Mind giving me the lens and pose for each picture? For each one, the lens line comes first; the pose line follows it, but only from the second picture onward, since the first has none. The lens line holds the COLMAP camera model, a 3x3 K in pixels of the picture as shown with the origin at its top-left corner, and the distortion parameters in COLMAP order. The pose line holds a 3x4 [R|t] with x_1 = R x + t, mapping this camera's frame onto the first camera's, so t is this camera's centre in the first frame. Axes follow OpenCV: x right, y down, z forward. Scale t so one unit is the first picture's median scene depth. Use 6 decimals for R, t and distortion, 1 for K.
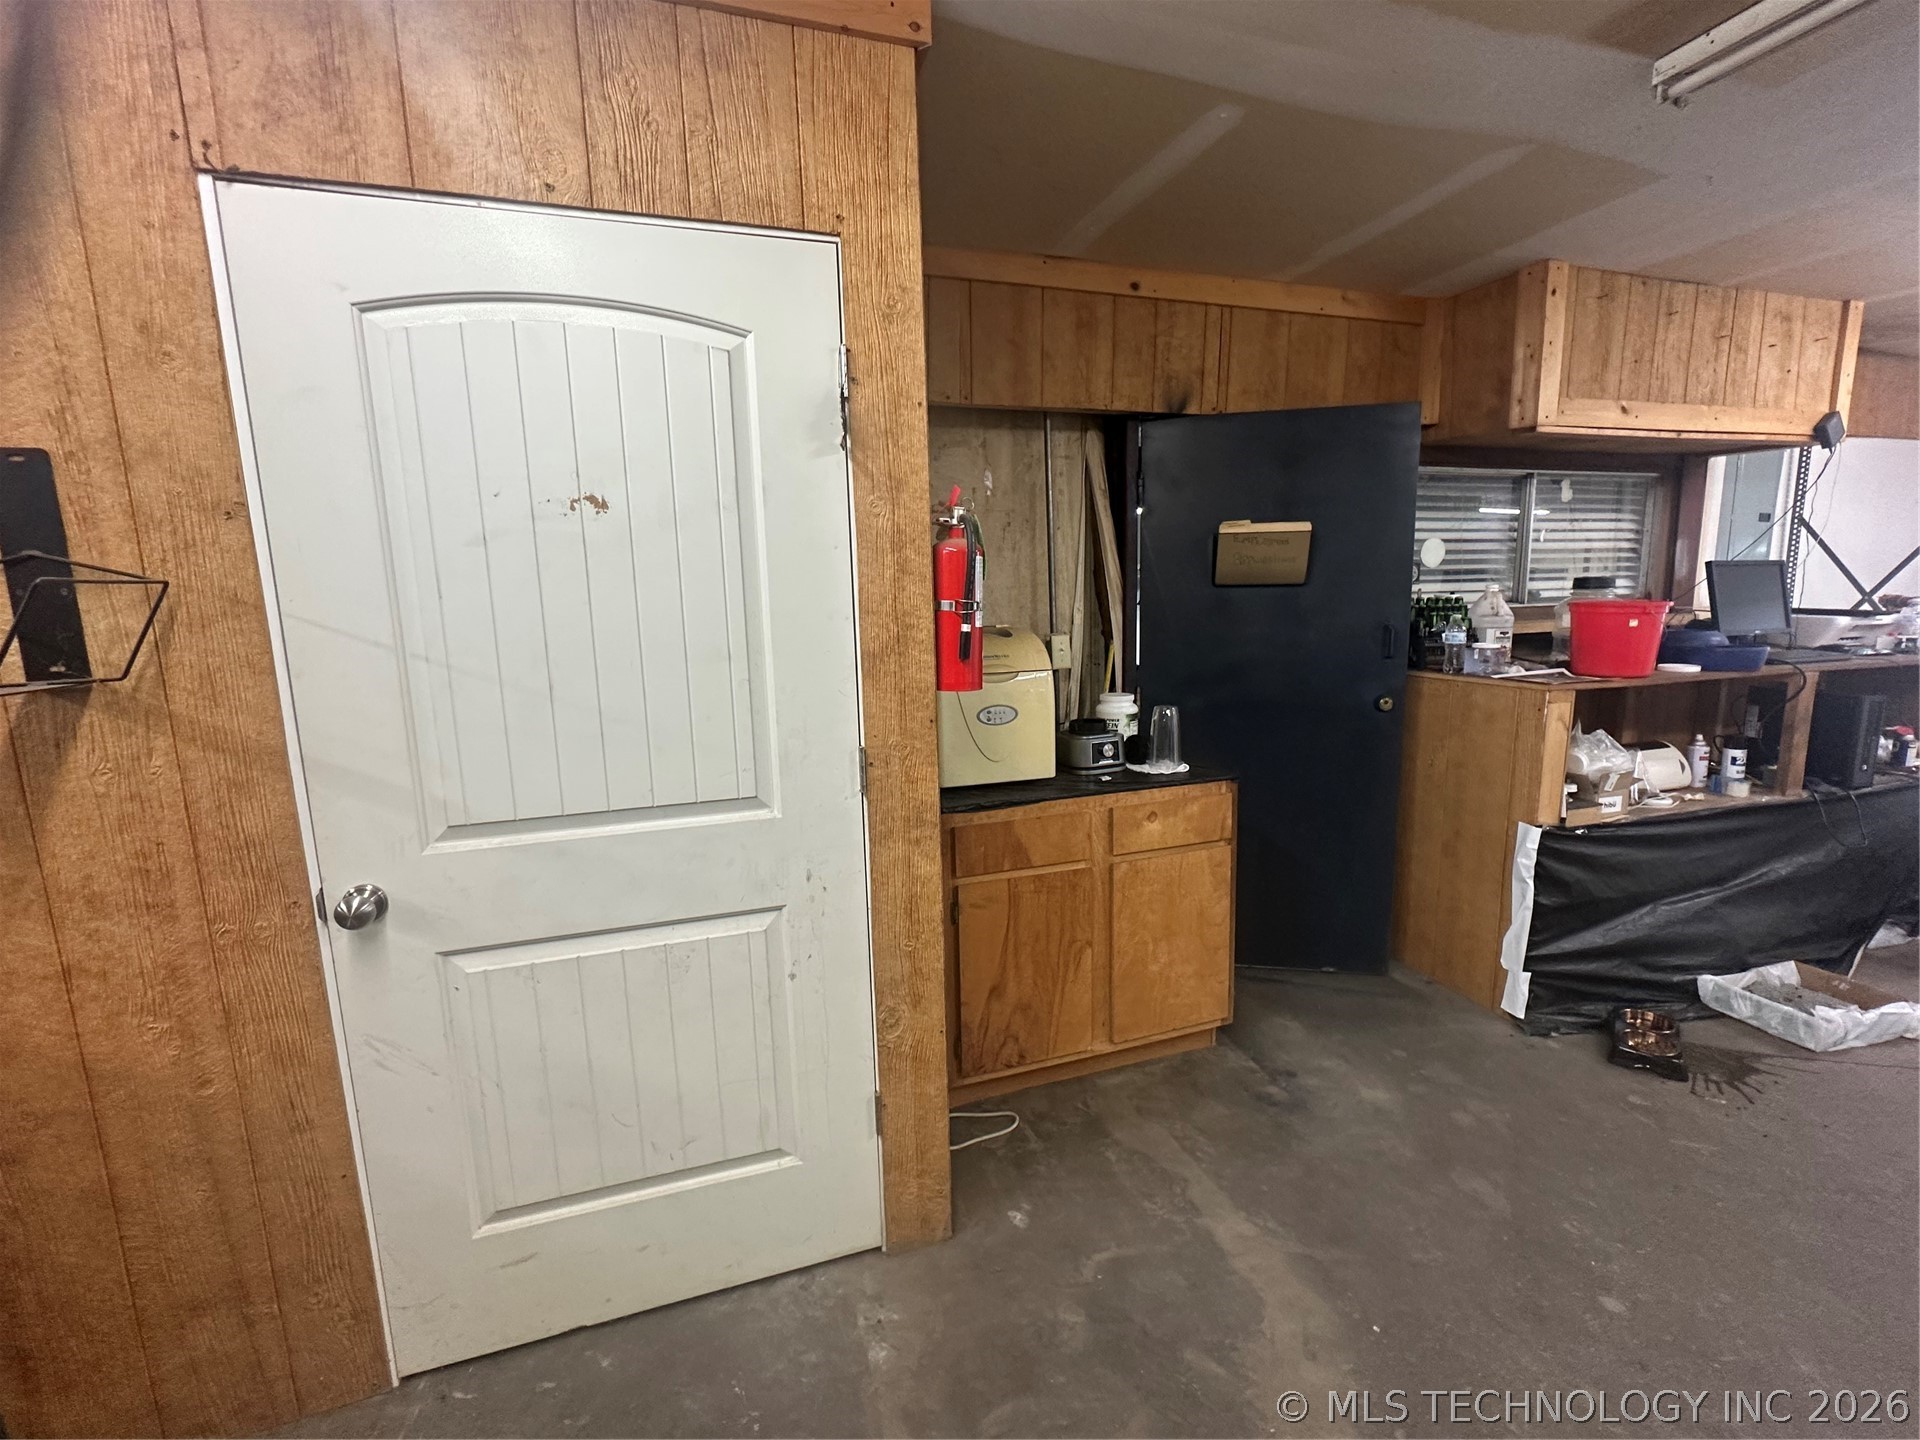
lens RADIAL K [[820.4, 0, 964.8], [0, 820.4, 713.7], [0, 0, 1]] dist [-0.002721, 0.000781]
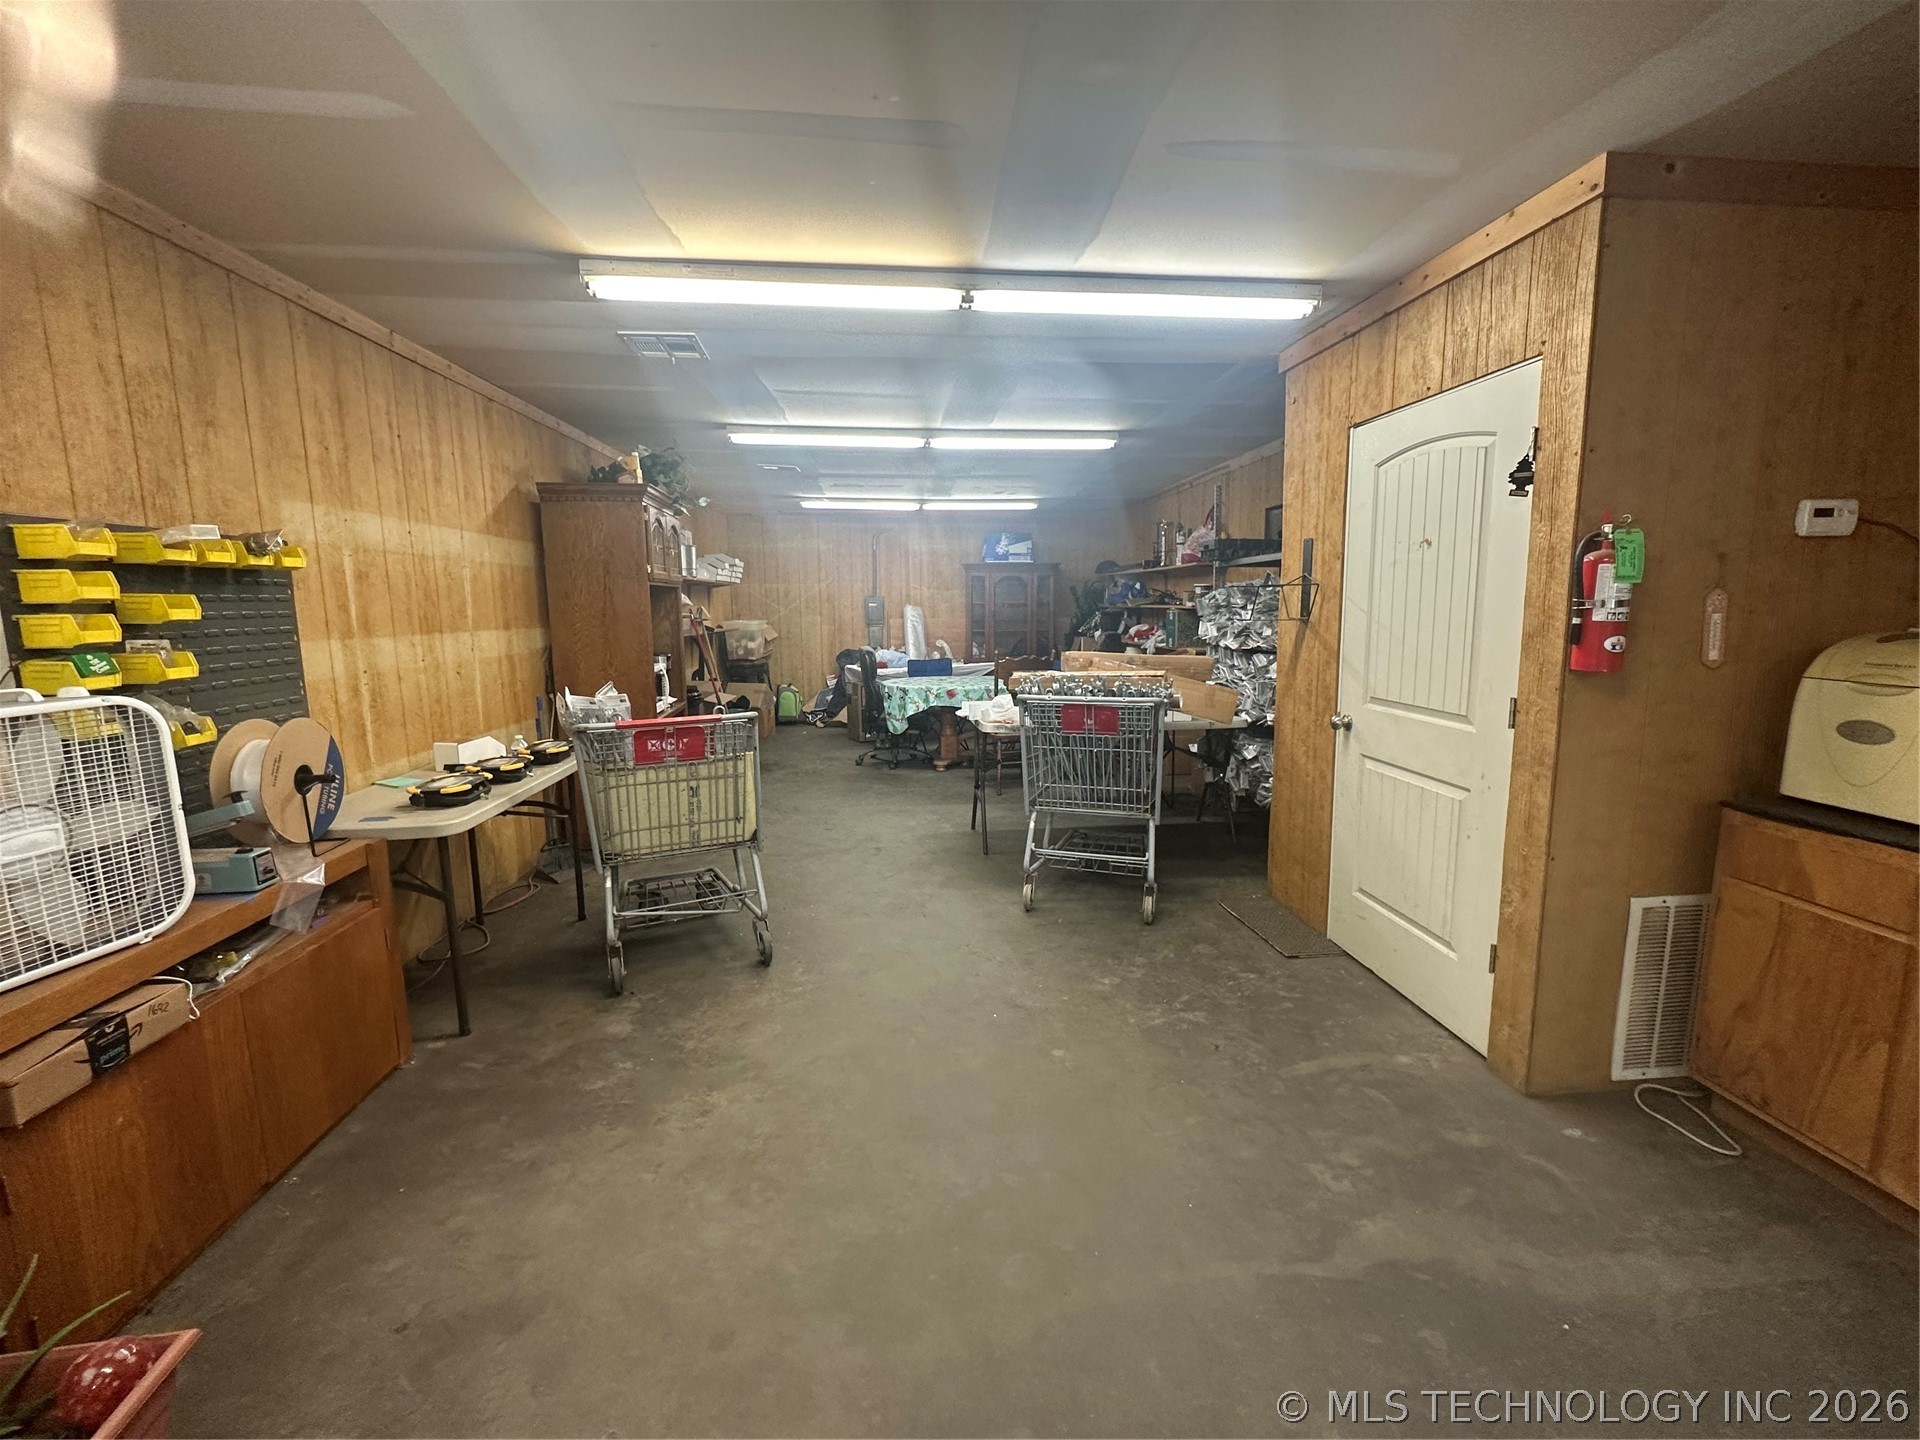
lens RADIAL K [[820.4, 0, 964.0], [0, 820.4, 717.5], [0, 0, 1]] dist [-0.002721, 0.000781]
pose [[-0.220496, 0.165174, -0.961301, 1.634059], [-0.128935, 0.971973, 0.196582, -0.093127], [0.966828, 0.167291, -0.193020, 0.374556]]
